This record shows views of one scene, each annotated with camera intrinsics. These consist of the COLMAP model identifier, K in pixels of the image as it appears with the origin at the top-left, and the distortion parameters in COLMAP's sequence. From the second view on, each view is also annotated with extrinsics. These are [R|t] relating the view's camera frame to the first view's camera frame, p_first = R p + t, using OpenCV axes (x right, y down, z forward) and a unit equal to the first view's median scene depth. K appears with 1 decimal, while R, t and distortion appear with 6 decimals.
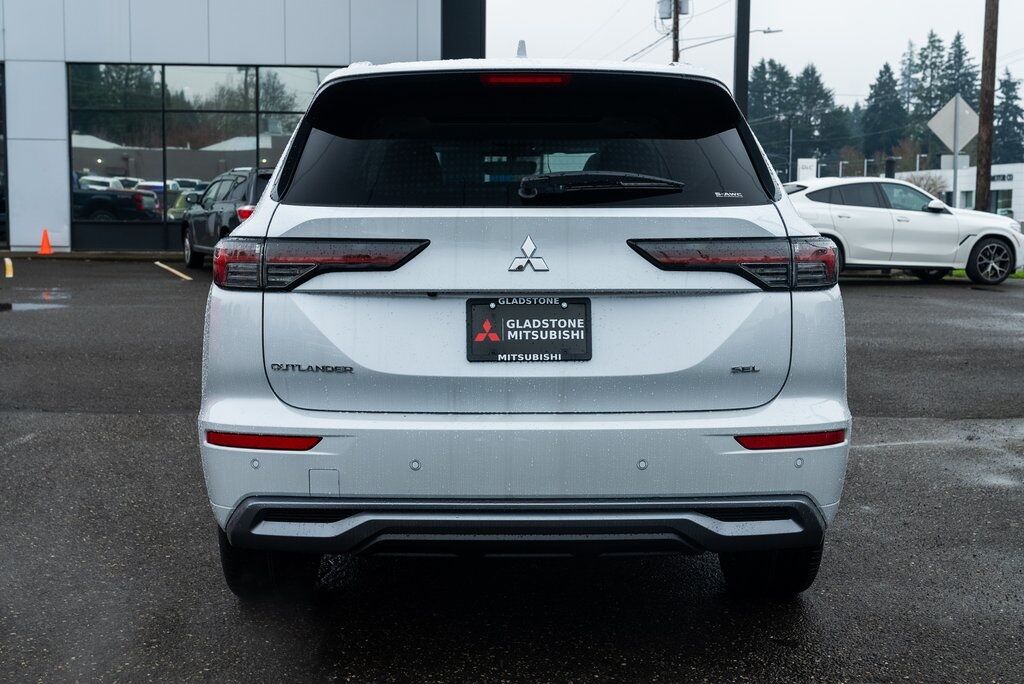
lens RADIAL K [[1296.9, 0, 508.2], [0, 1296.9, 342.8], [0, 0, 1]] dist [-0.034435, 0.000000]
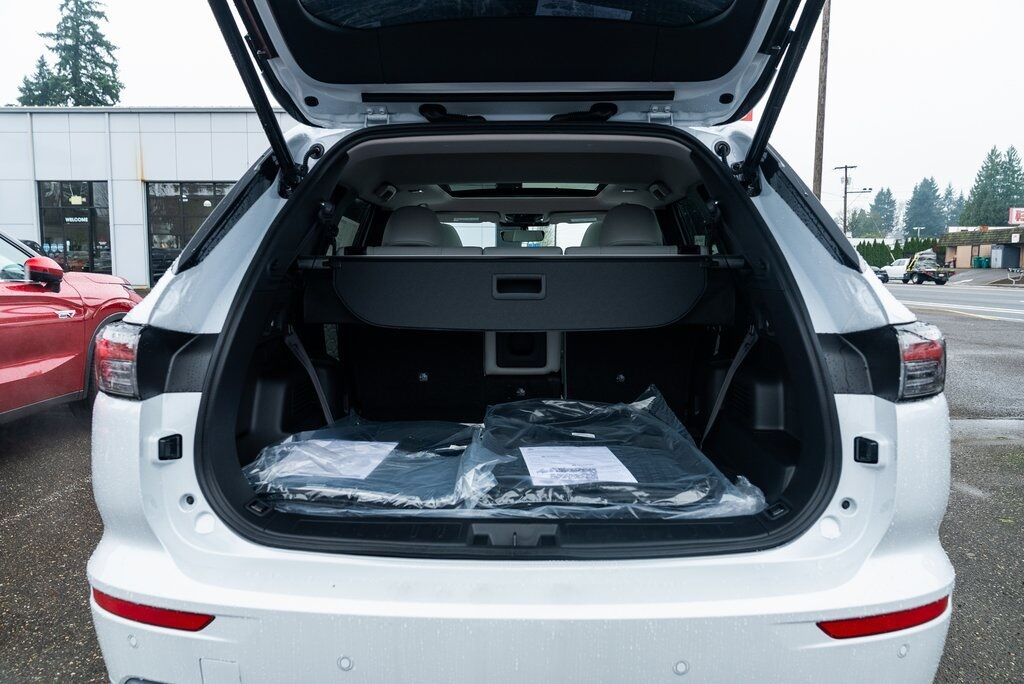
lens RADIAL K [[695.7, 0, 507.8], [0, 695.7, 339.5], [0, 0, 1]] dist [-0.039989, 0.025051]
pose [[0.999113, 0.004407, -0.041882, 0.027730], [-0.004095, 0.999963, 0.007518, -0.078047], [0.041914, -0.007340, 0.999094, 0.635960]]
